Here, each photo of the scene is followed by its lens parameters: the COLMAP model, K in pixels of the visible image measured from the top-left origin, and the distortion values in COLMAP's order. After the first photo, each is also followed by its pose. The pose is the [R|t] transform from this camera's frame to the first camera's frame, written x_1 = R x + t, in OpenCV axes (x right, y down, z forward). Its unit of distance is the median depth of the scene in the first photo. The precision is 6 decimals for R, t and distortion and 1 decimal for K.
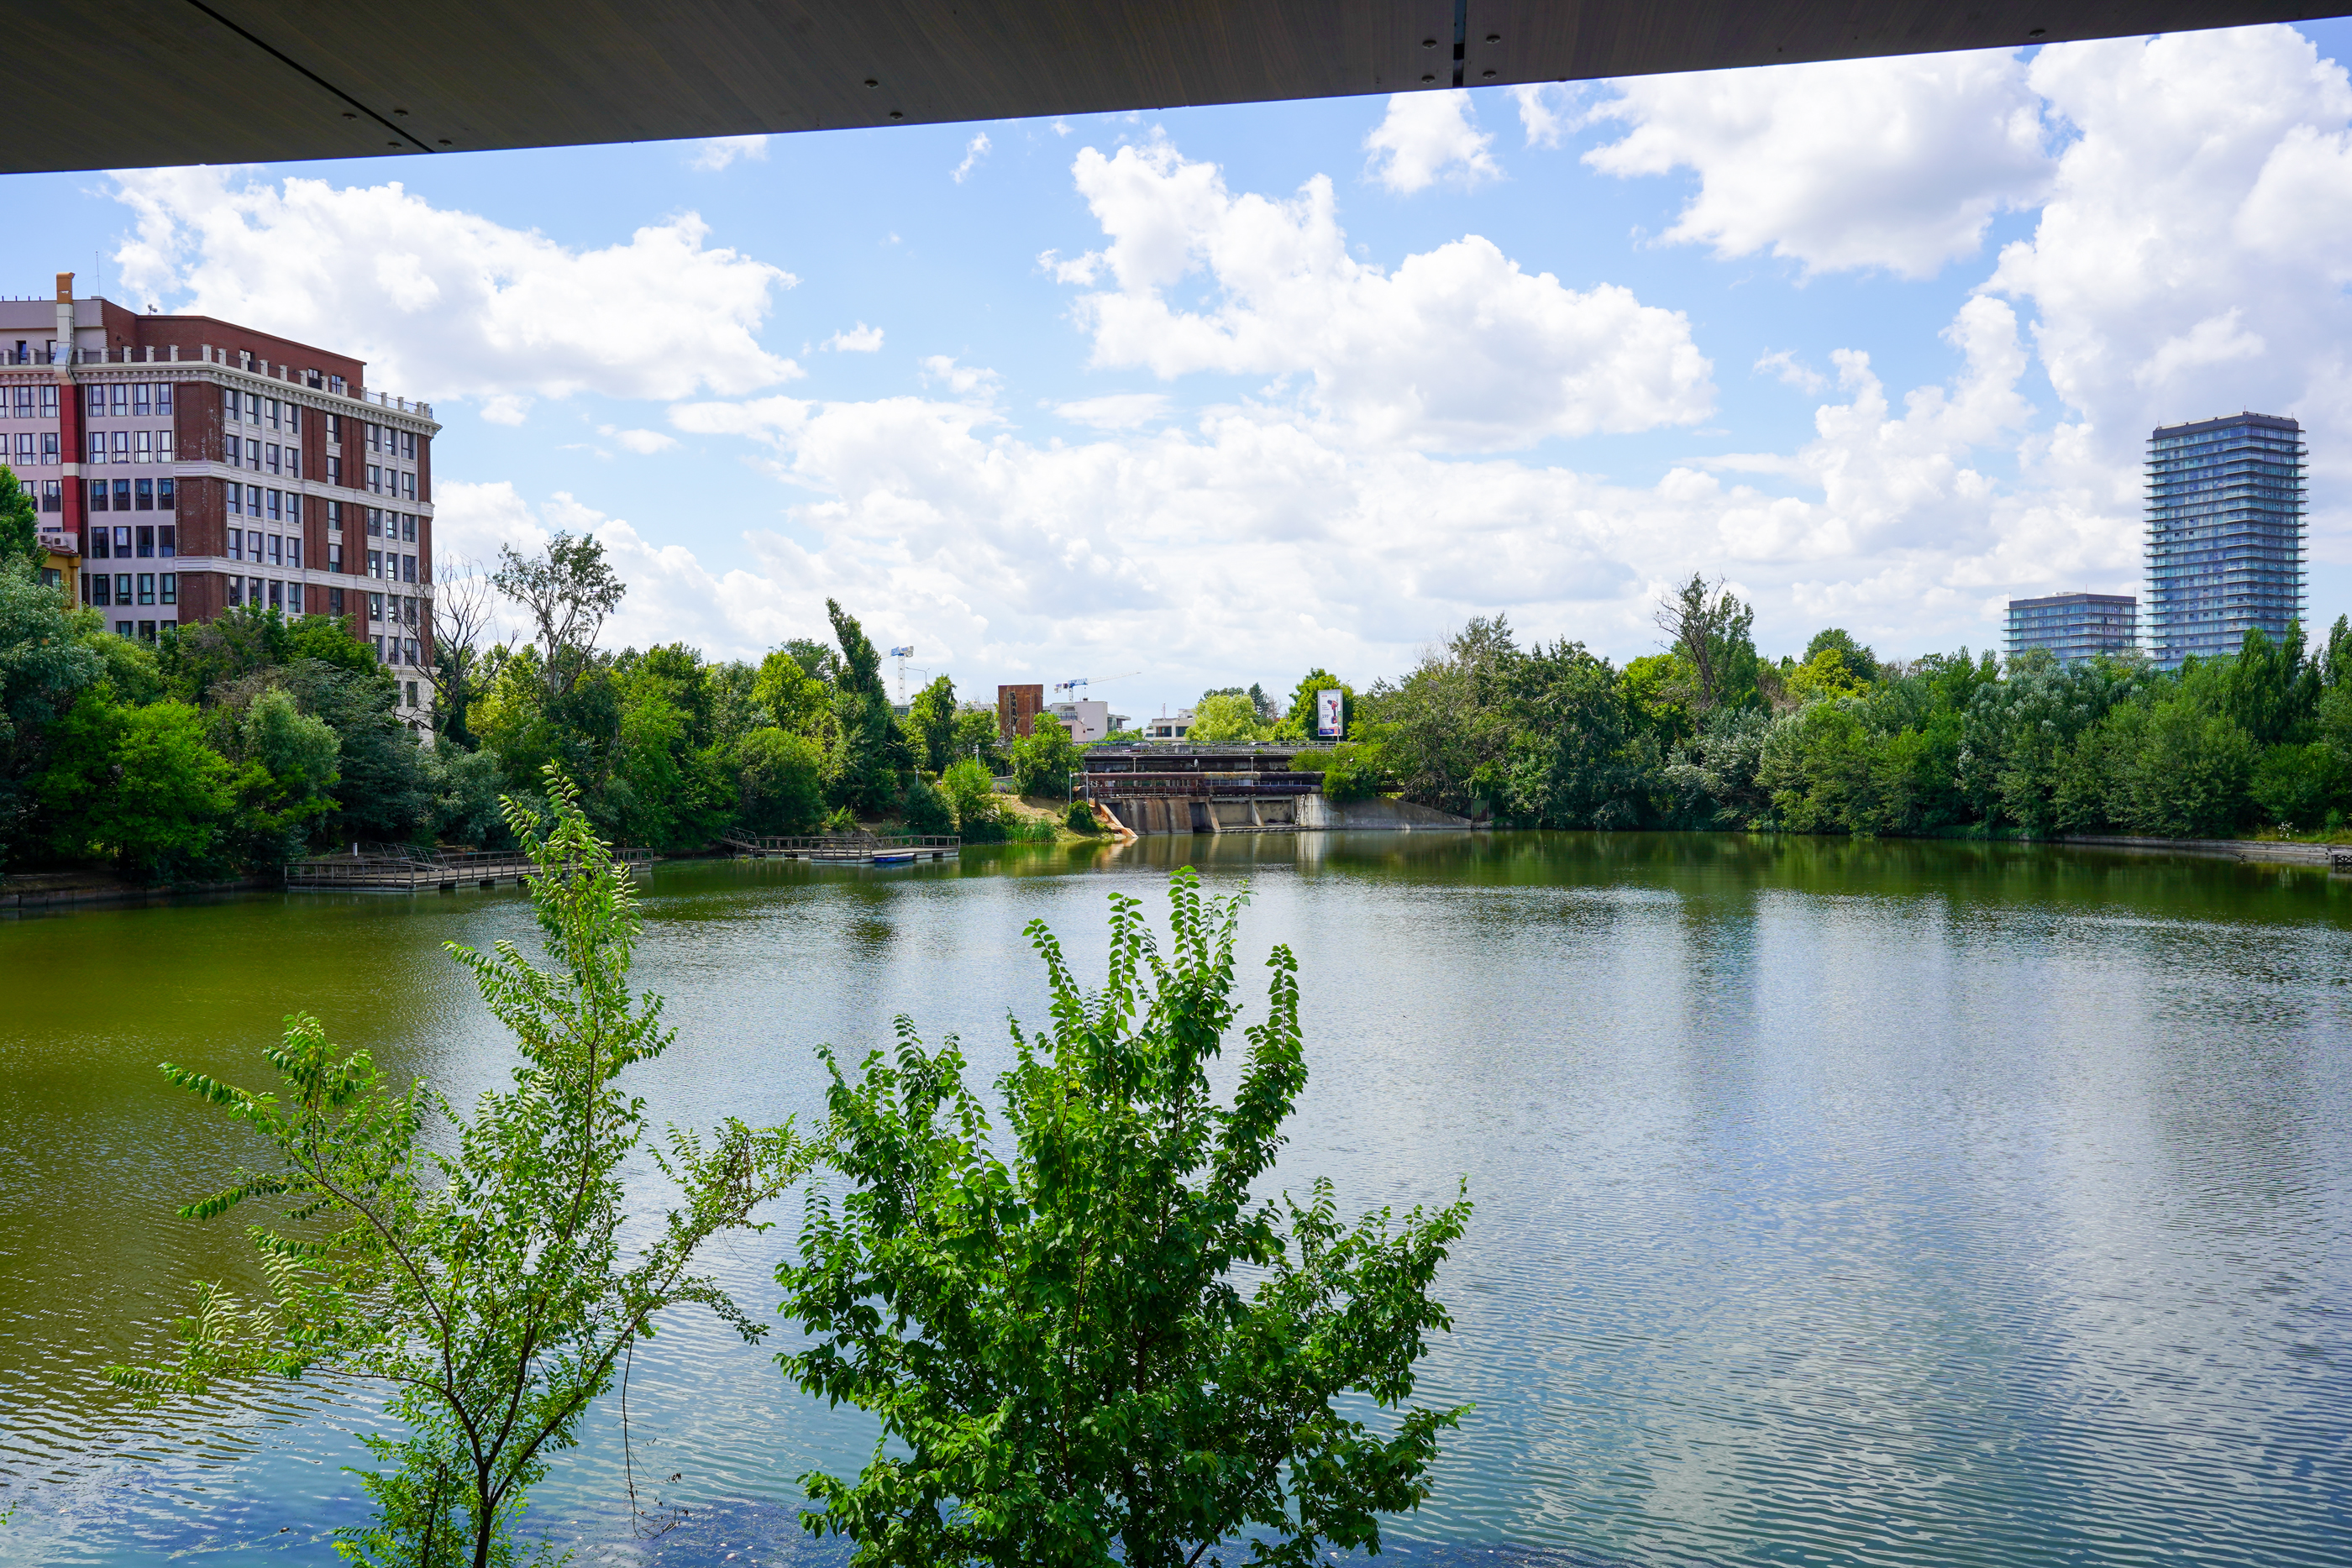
lens RADIAL K [[1822.5, 0, 1166.7], [0, 1822.5, 791.7], [0, 0, 1]] dist [0.009638, 0.037671]
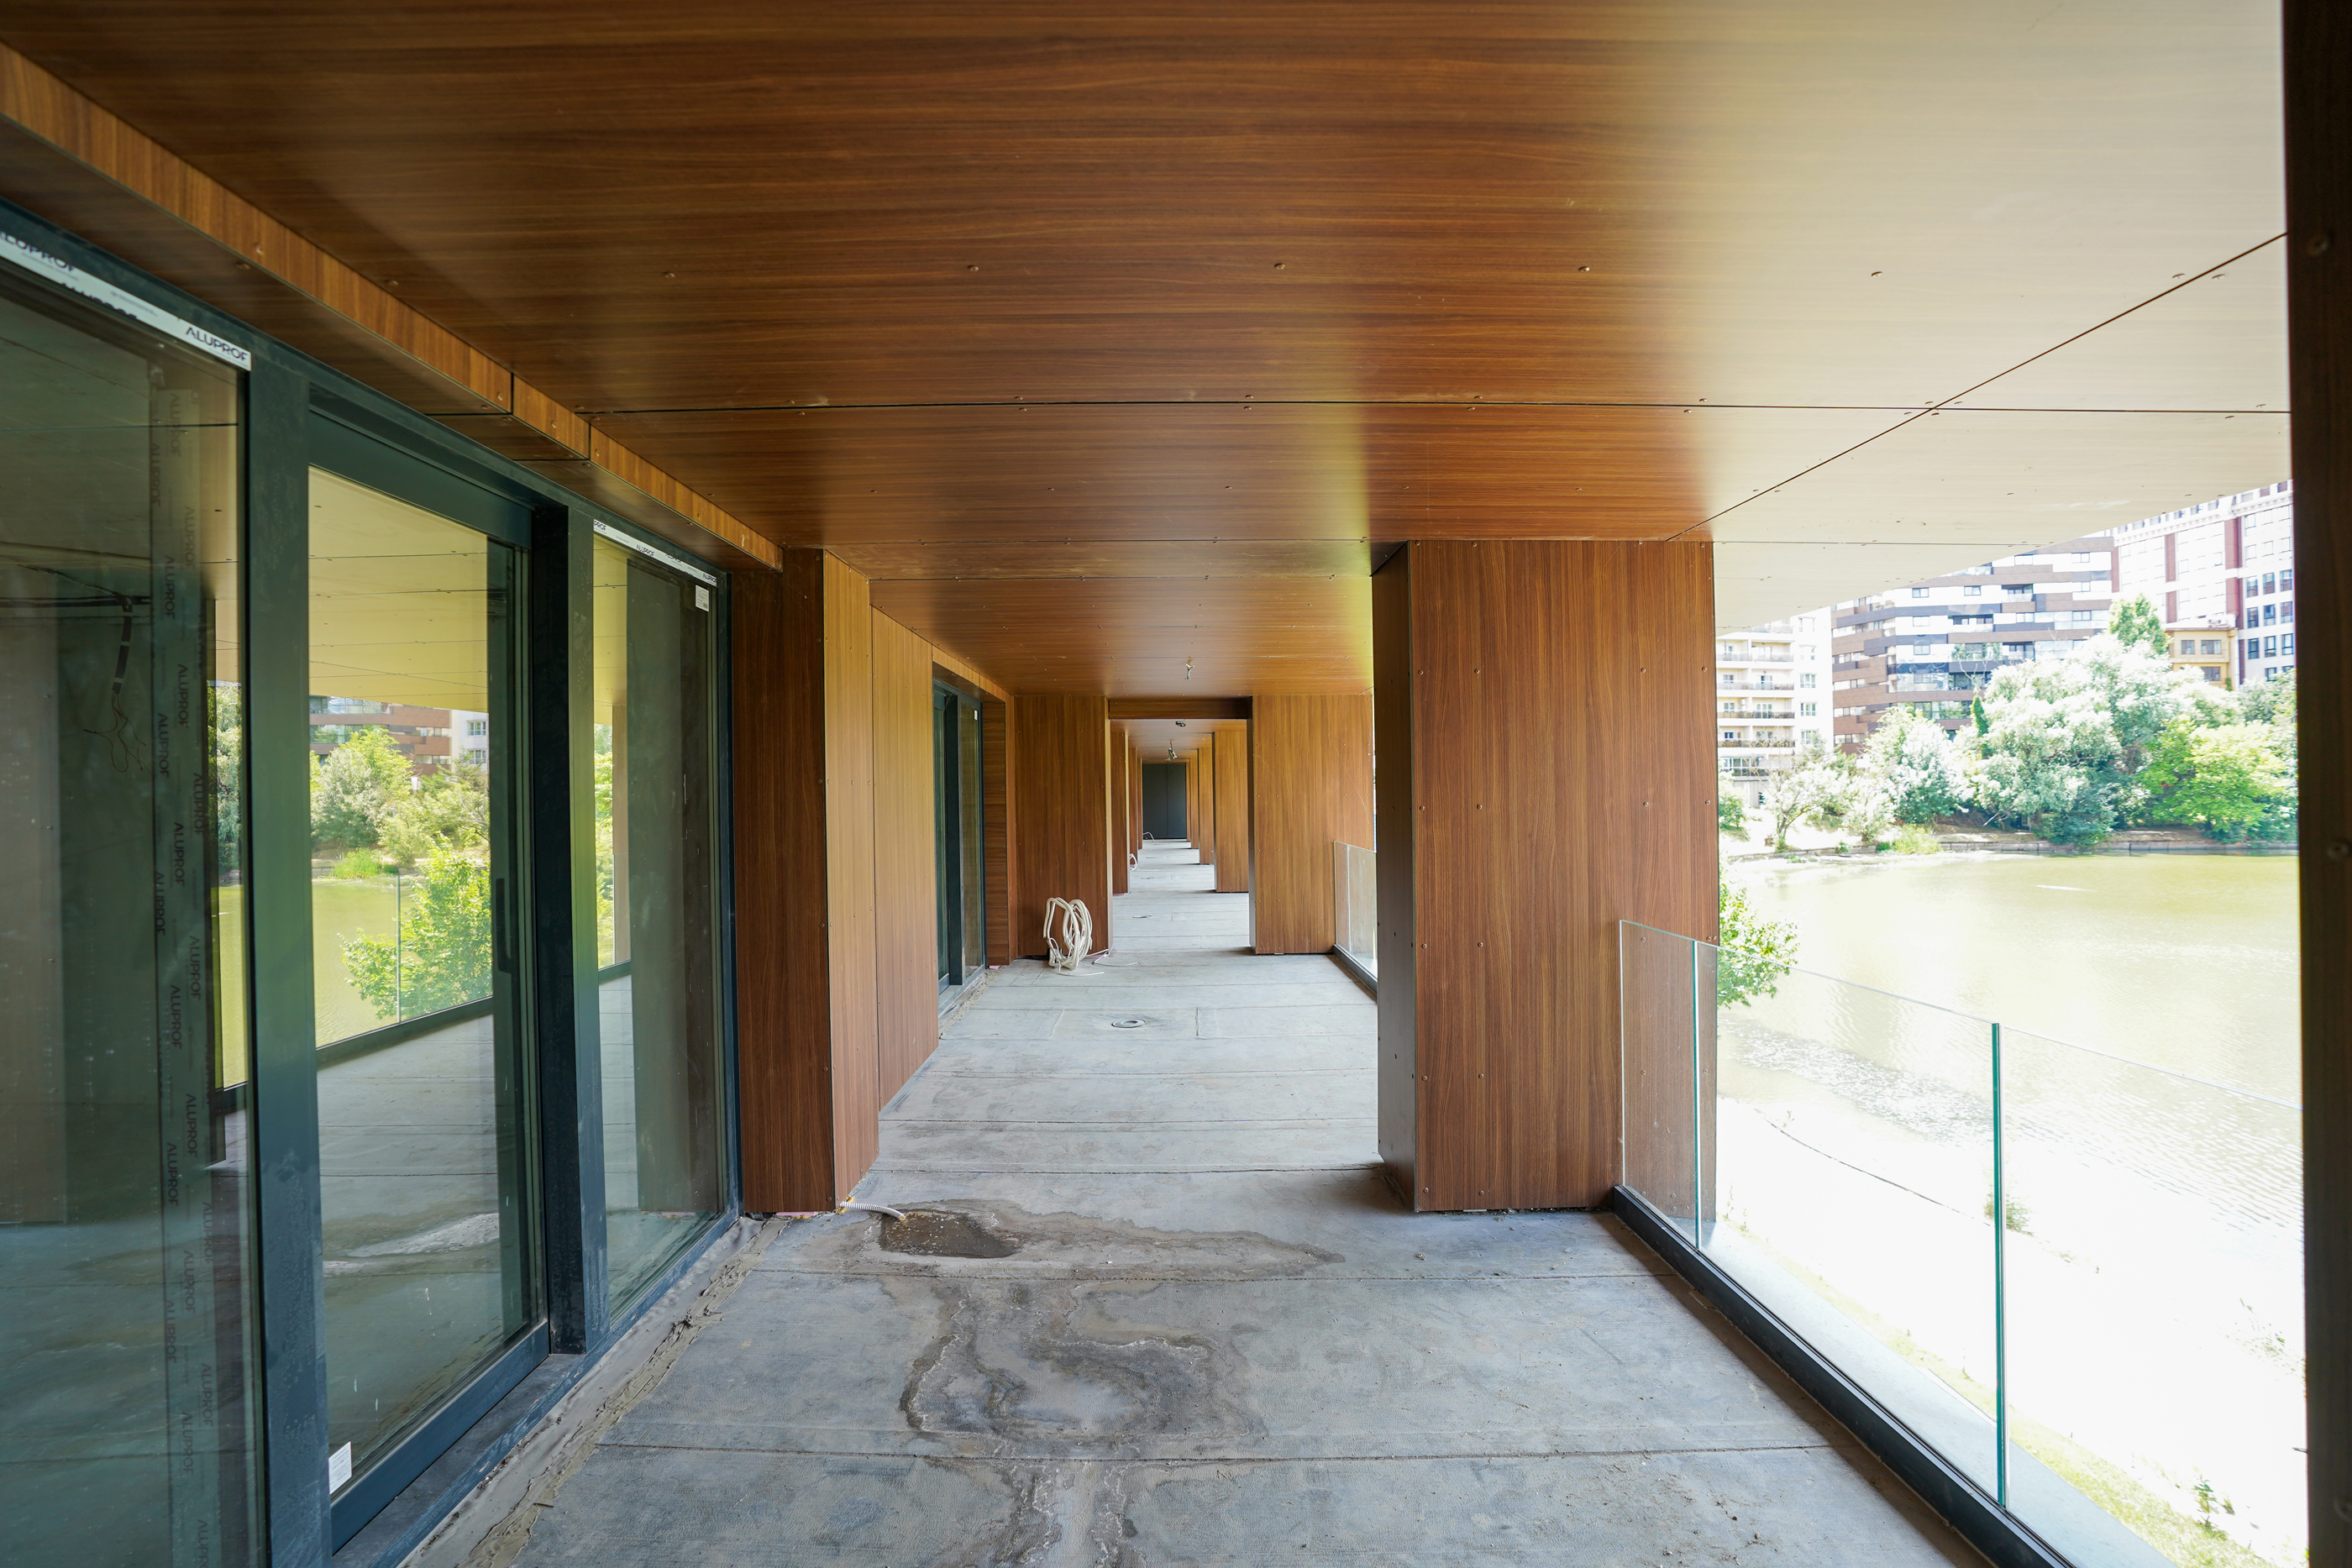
lens RADIAL K [[1088.5, 0, 1161.5], [0, 1088.5, 791.1], [0, 0, 1]] dist [-0.071103, 0.028530]
pose [[0.158311, 0.004819, -0.987378, 0.119768], [0.004159, 0.999976, 0.005547, -0.000777], [0.987381, -0.004984, 0.158287, -0.024968]]
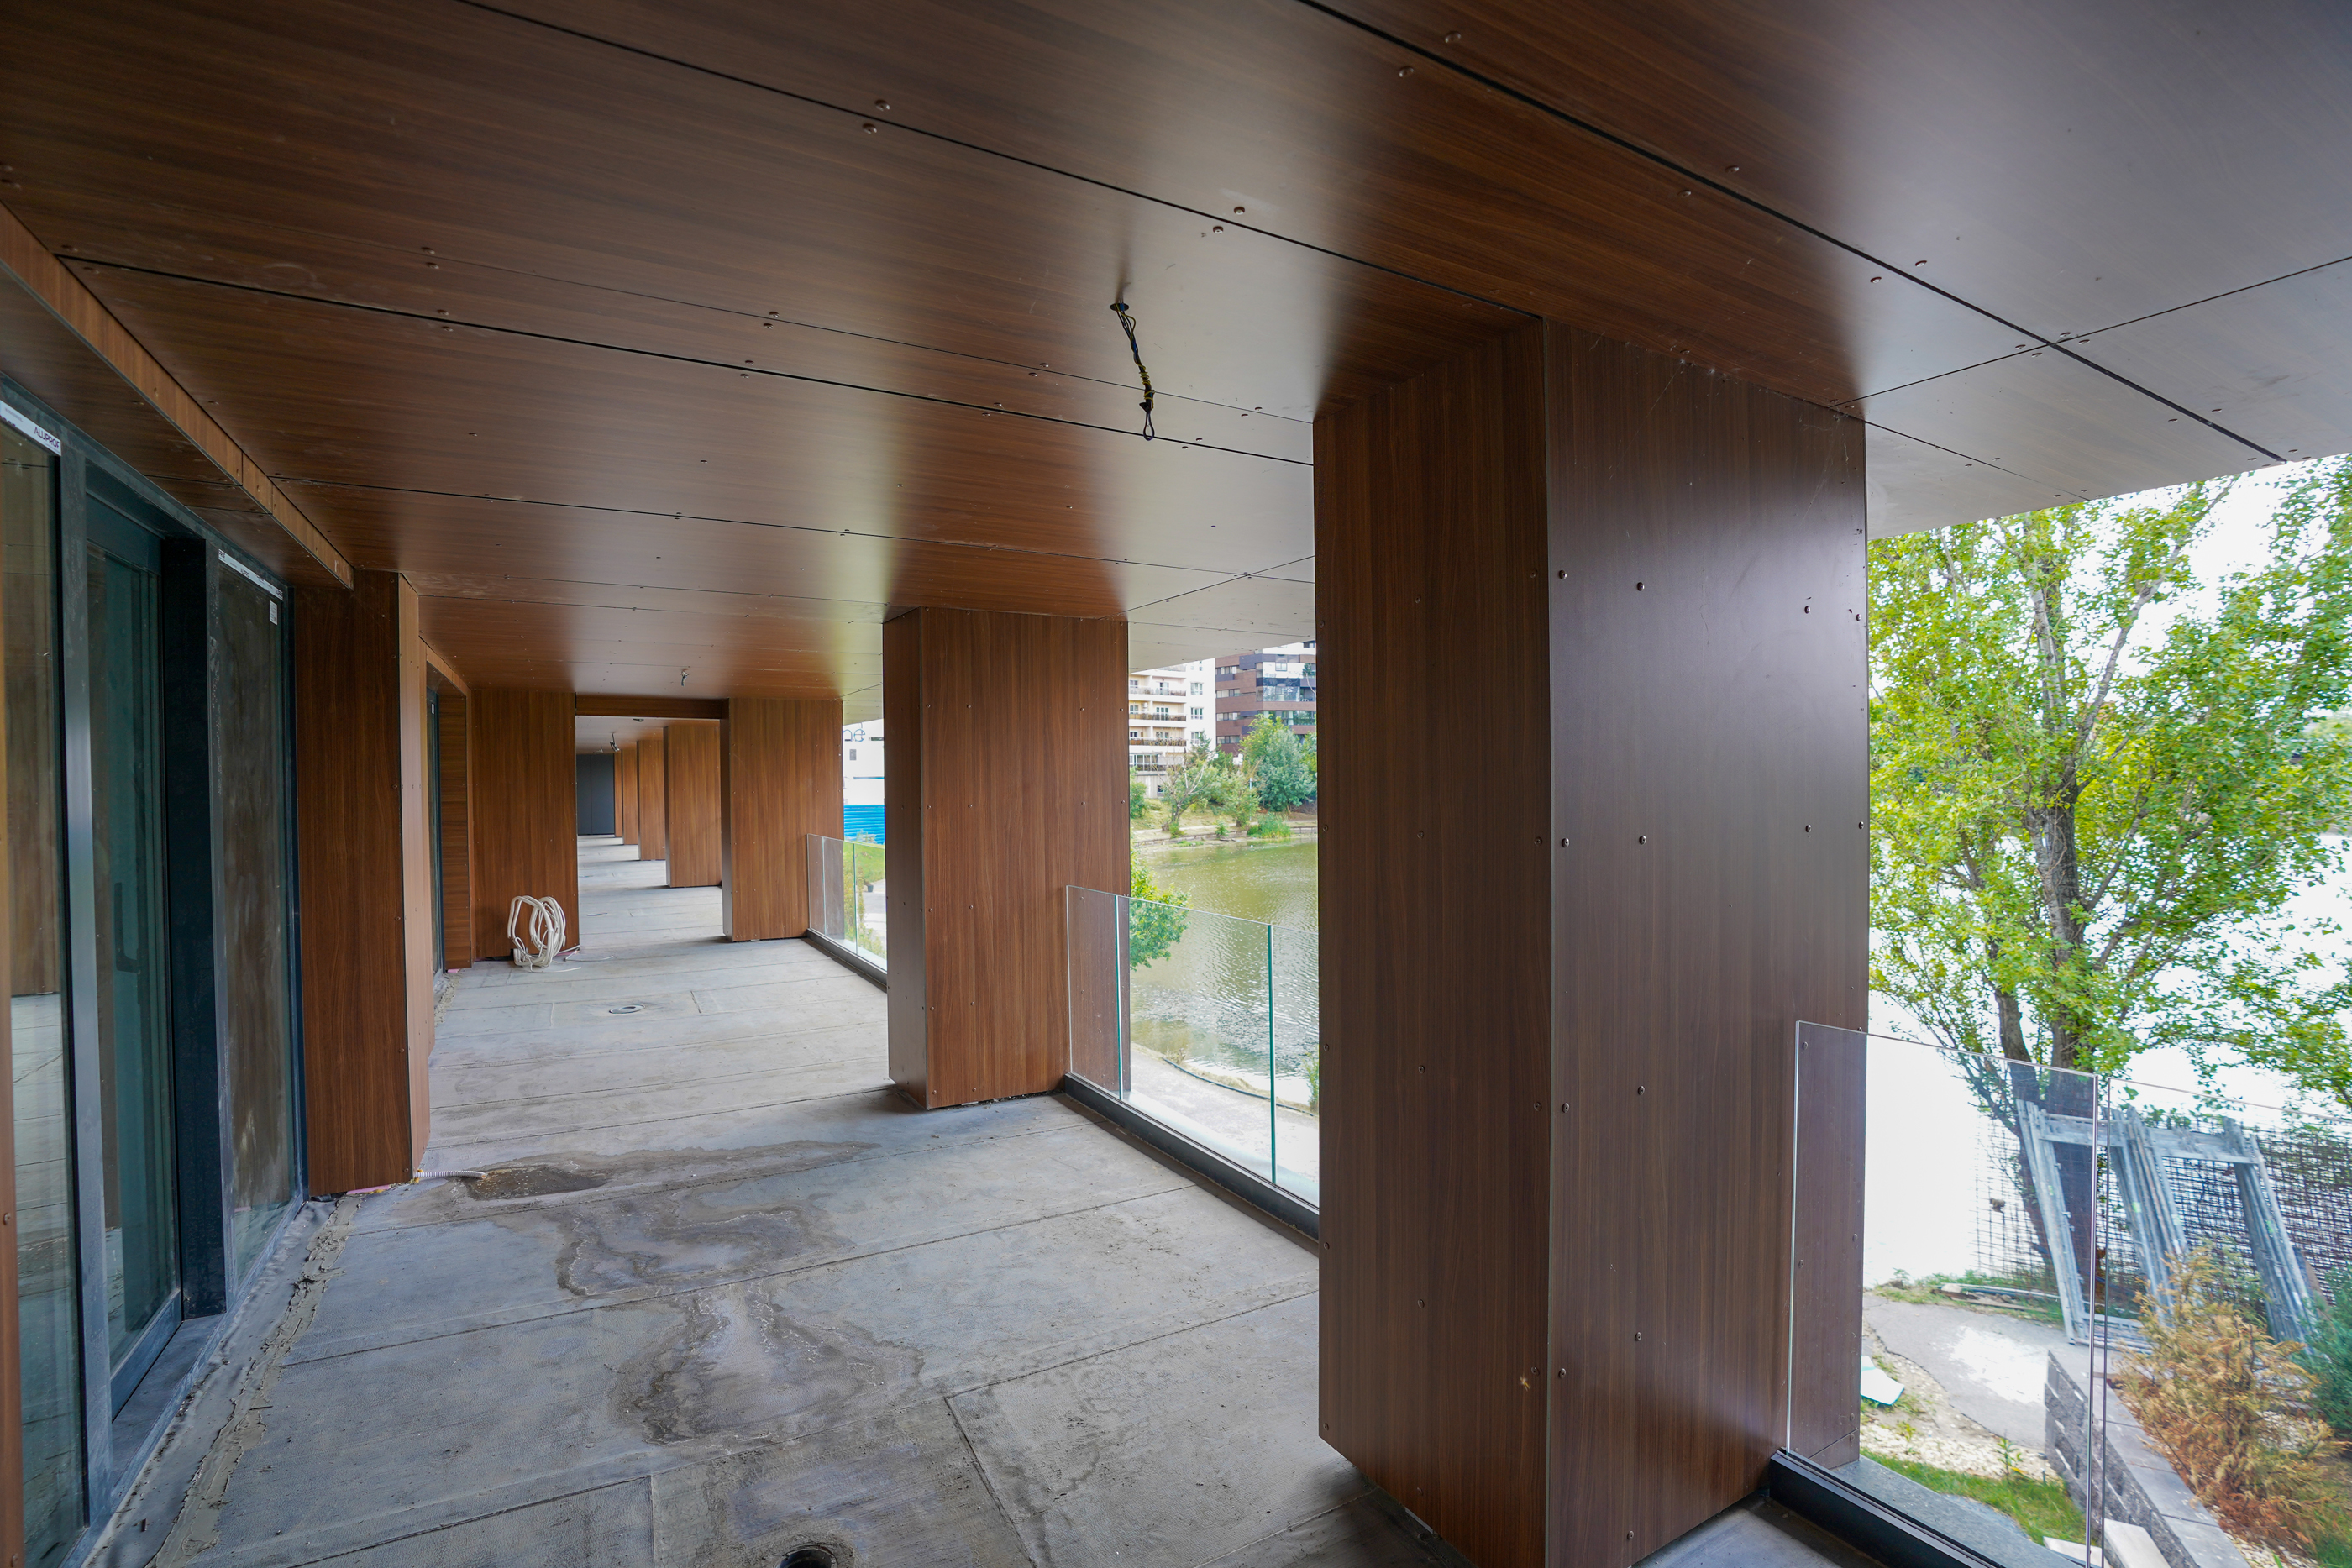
lens RADIAL K [[1088.5, 0, 1161.5], [0, 1088.5, 791.1], [0, 0, 1]] dist [-0.071103, 0.028530]
pose [[0.623007, 0.012544, -0.782116, 0.128275], [-0.002537, 0.999899, 0.014016, -0.001307], [0.782213, -0.006748, 0.622975, -0.031559]]
